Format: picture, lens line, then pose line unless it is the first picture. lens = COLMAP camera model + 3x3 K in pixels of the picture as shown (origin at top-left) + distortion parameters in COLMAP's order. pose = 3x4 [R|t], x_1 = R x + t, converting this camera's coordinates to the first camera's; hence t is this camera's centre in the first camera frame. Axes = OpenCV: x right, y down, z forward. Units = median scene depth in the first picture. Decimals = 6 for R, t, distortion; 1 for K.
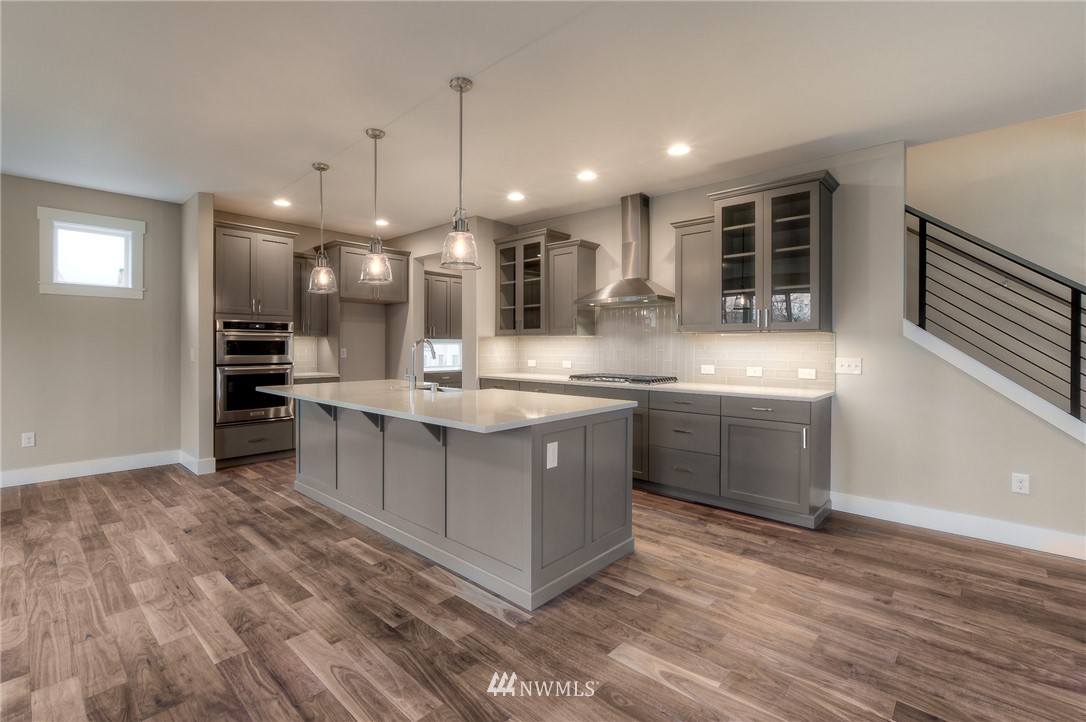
lens RADIAL K [[475.1, 0, 540.9], [0, 475.1, 354.8], [0, 0, 1]] dist [-0.008342, 0.000128]
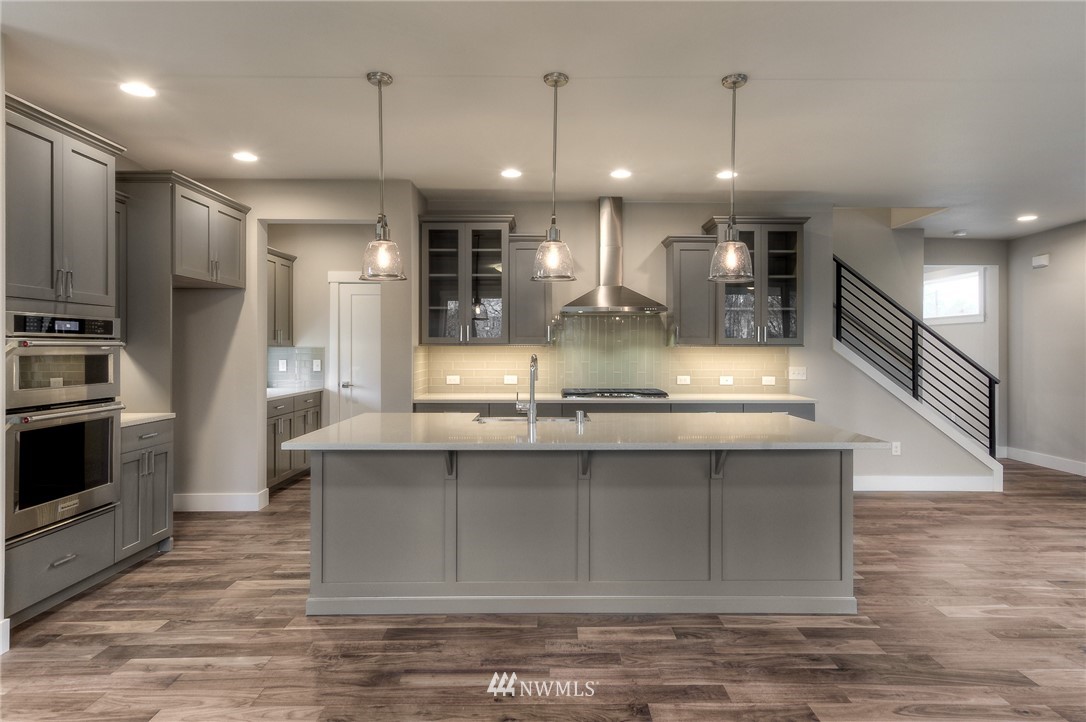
lens RADIAL K [[584.8, 0, 549.3], [0, 584.8, 355.9], [0, 0, 1]] dist [0.012067, 0.000985]
pose [[0.737076, -0.010164, 0.675734, -1.019961], [0.013367, 0.999911, 0.000460, -0.037136], [-0.675678, 0.008693, 0.737146, 0.346764]]
